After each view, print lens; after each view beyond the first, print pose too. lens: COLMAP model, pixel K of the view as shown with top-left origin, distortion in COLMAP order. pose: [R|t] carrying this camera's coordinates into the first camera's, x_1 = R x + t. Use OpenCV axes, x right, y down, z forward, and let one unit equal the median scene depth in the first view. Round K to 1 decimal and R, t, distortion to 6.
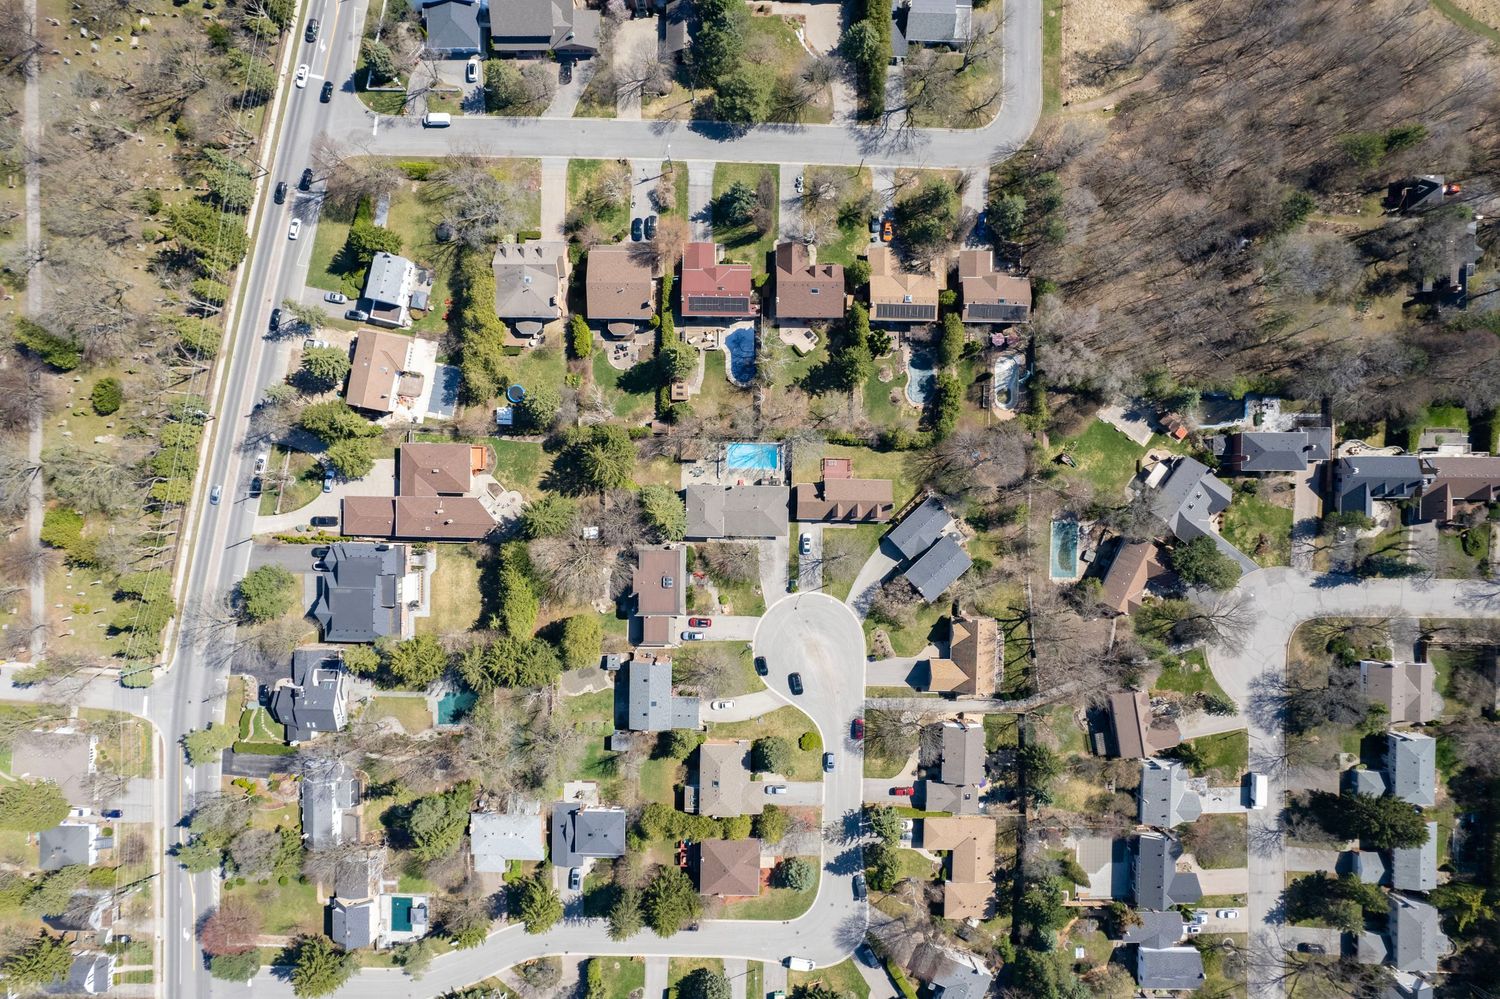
lens RADIAL K [[923.9, 0, 750.0], [0, 923.9, 499.5], [0, 0, 1]] dist [-0.081779, 0.065381]
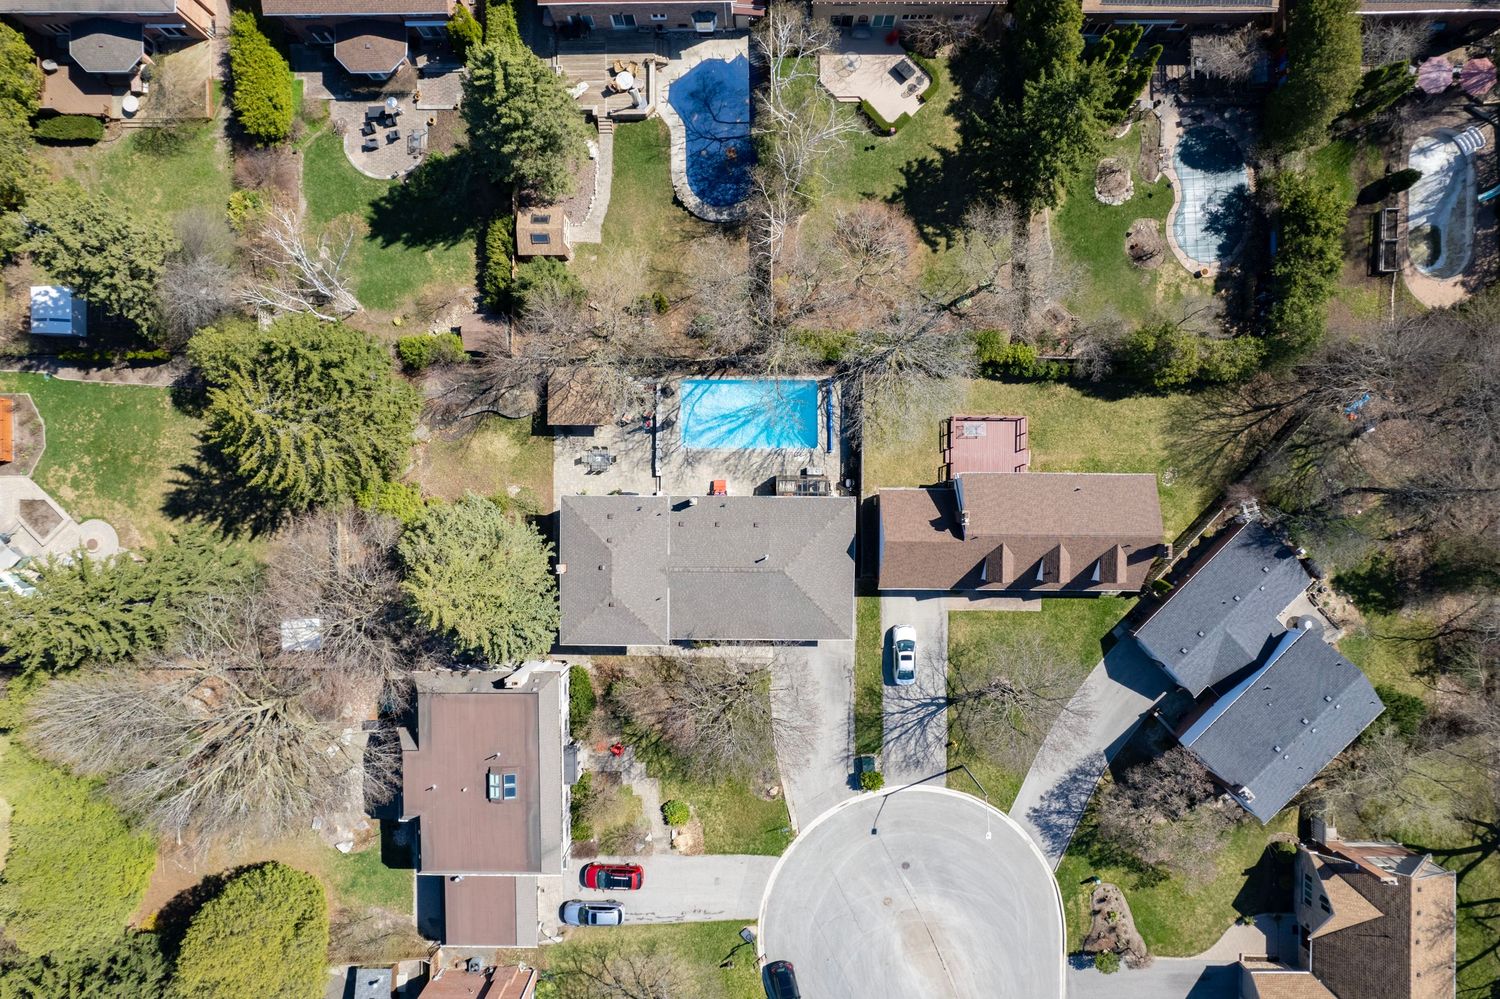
lens RADIAL K [[923.9, 0, 750.0], [0, 923.9, 499.5], [0, 0, 1]] dist [-0.081779, 0.065381]
pose [[0.999852, -0.014372, -0.009441, 0.005697], [0.014292, 0.999862, -0.008522, -0.010722], [0.009562, 0.008386, 0.999919, 0.646154]]
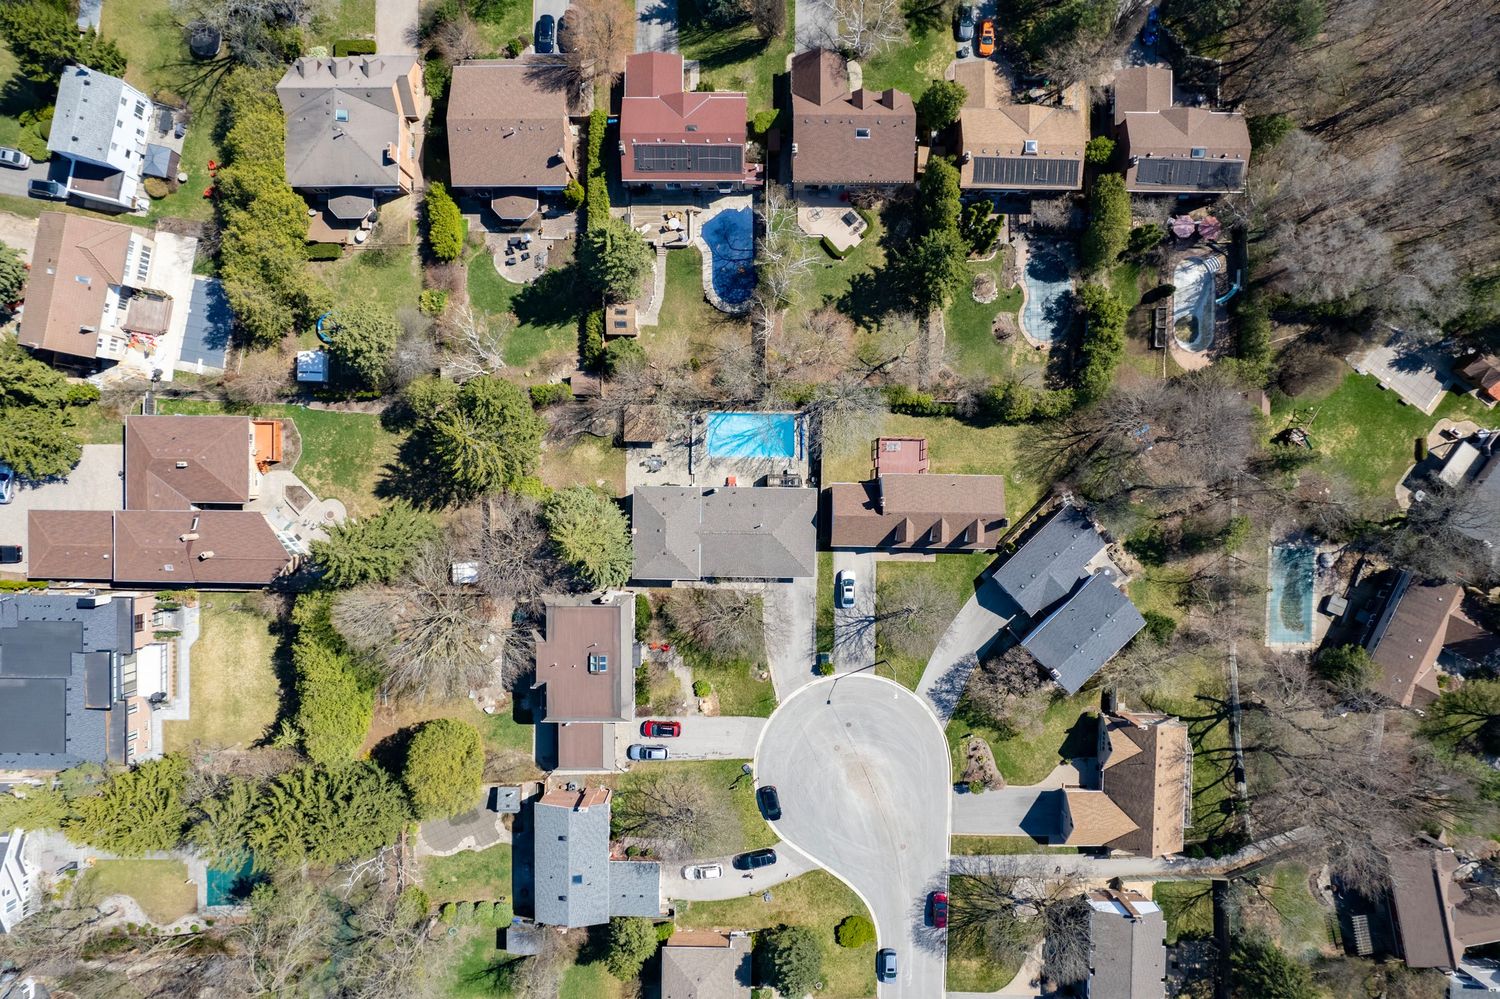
lens RADIAL K [[923.9, 0, 750.0], [0, 923.9, 499.5], [0, 0, 1]] dist [-0.081779, 0.065381]
pose [[0.999978, -0.006087, -0.002573, 0.003114], [0.006085, 0.999981, -0.000899, -0.007027], [0.002579, 0.000883, 0.999996, 0.438020]]
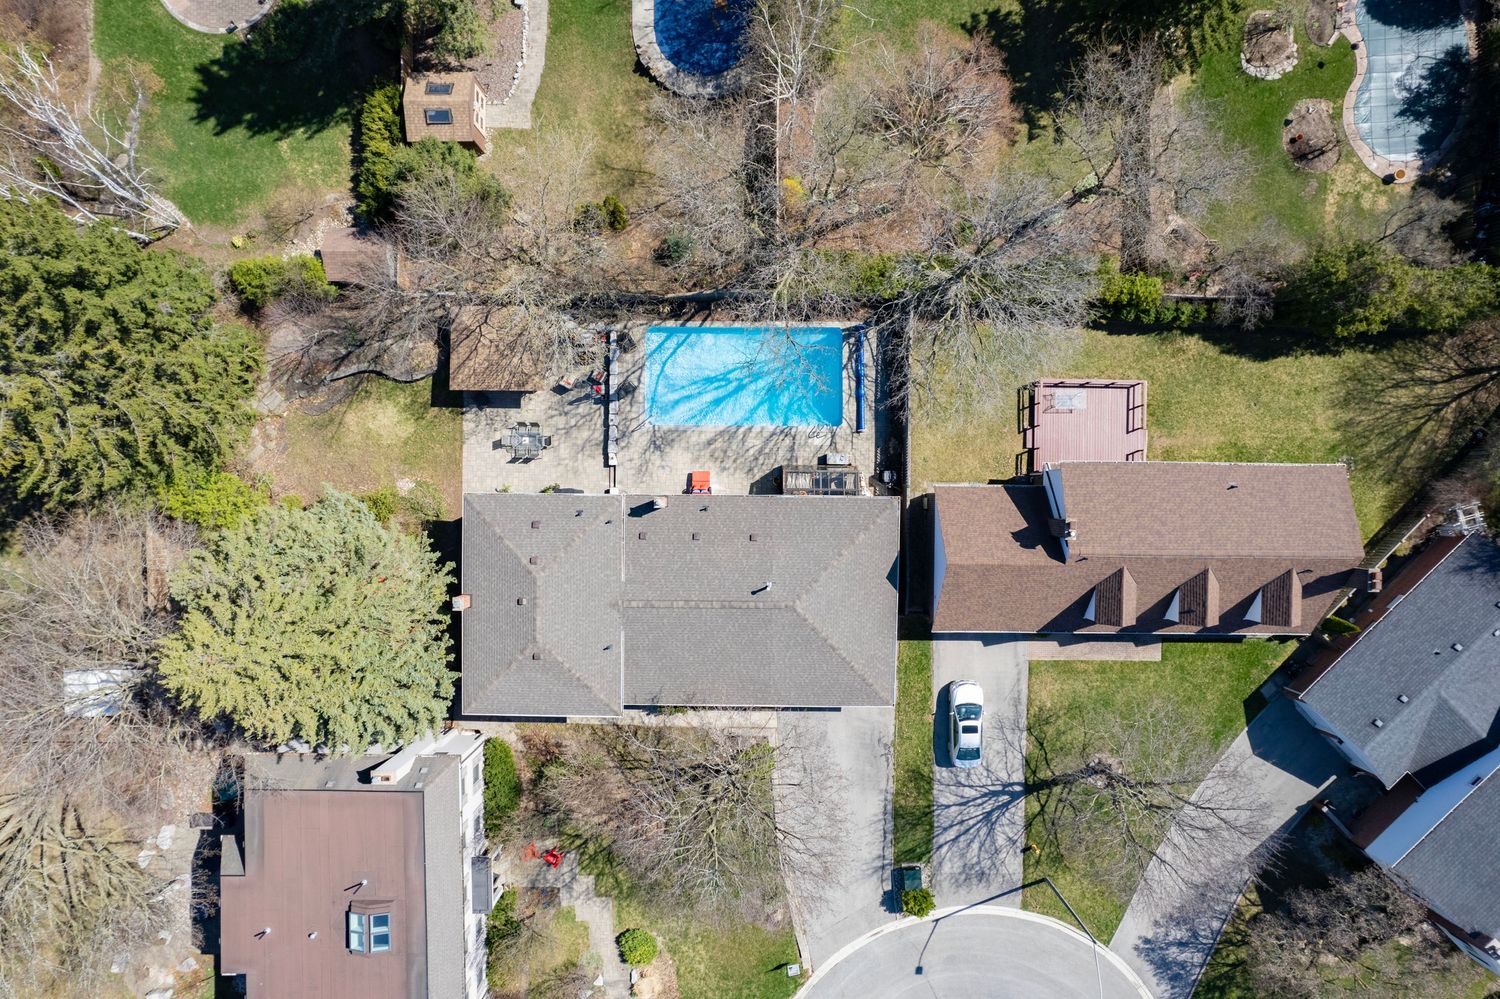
lens RADIAL K [[923.9, 0, 750.0], [0, 923.9, 499.5], [0, 0, 1]] dist [-0.081779, 0.065381]
pose [[0.999913, -0.010831, -0.007501, 0.005631], [0.010803, 0.999934, -0.003793, -0.012870], [0.007541, 0.003711, 0.999965, 0.756776]]
